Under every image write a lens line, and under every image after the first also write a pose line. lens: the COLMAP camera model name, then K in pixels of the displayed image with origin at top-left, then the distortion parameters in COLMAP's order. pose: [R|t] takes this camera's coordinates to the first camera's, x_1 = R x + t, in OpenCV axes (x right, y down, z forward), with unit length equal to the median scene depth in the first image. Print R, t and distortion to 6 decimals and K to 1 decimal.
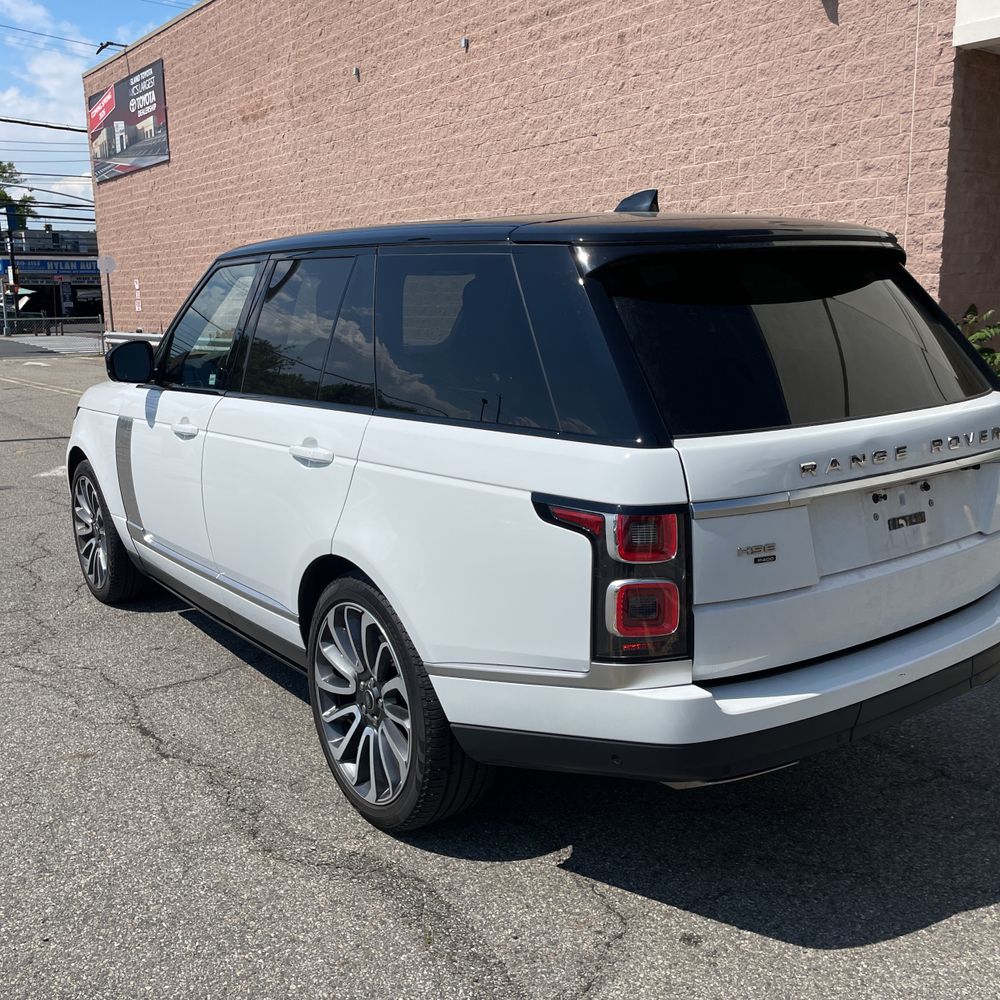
lens RADIAL K [[1011.7, 0, 502.0], [0, 1011.7, 500.2], [0, 0, 1]] dist [0.031205, 0.000000]
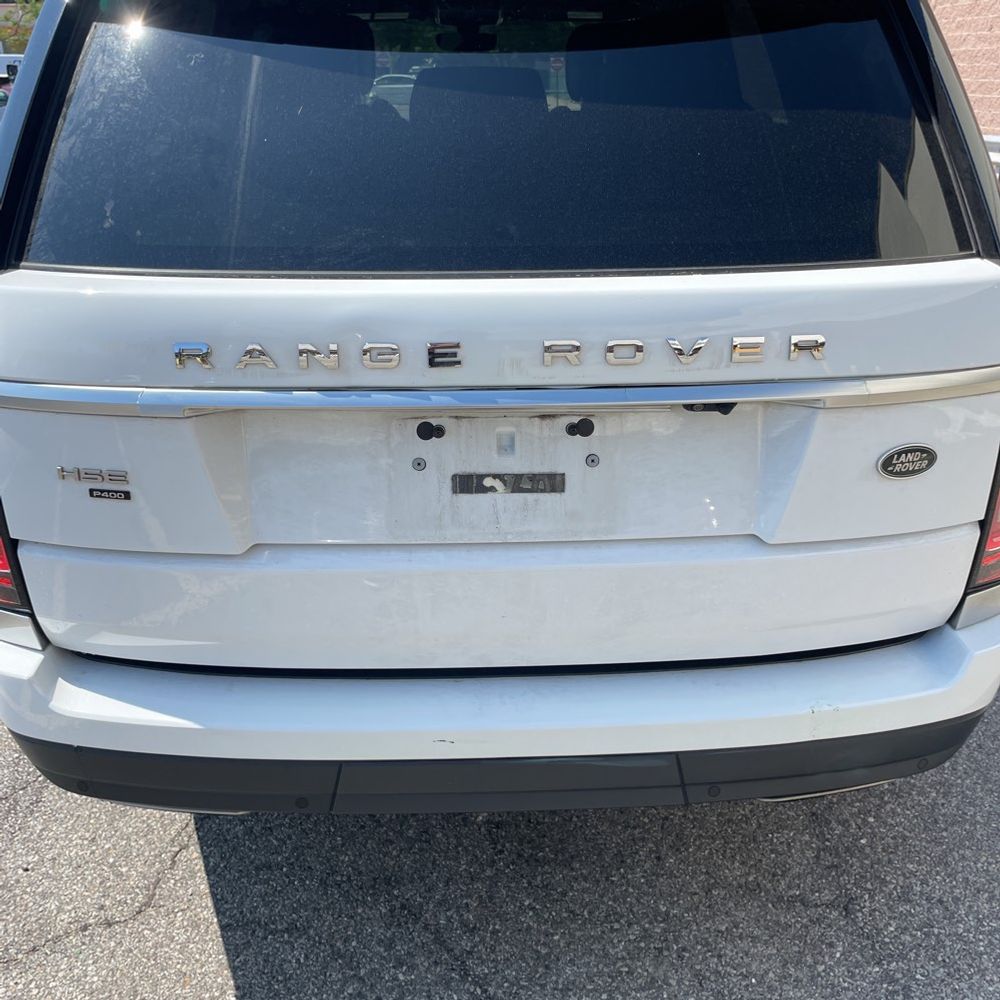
lens RADIAL K [[1011.7, 0, 499.5], [0, 1011.7, 500.3], [0, 0, 1]] dist [0.031205, 0.000000]
pose [[0.832737, 0.249911, -0.494058, 0.661063], [-0.130194, 0.955700, 0.263983, -0.111231], [0.538144, -0.155505, 0.828384, 0.557514]]
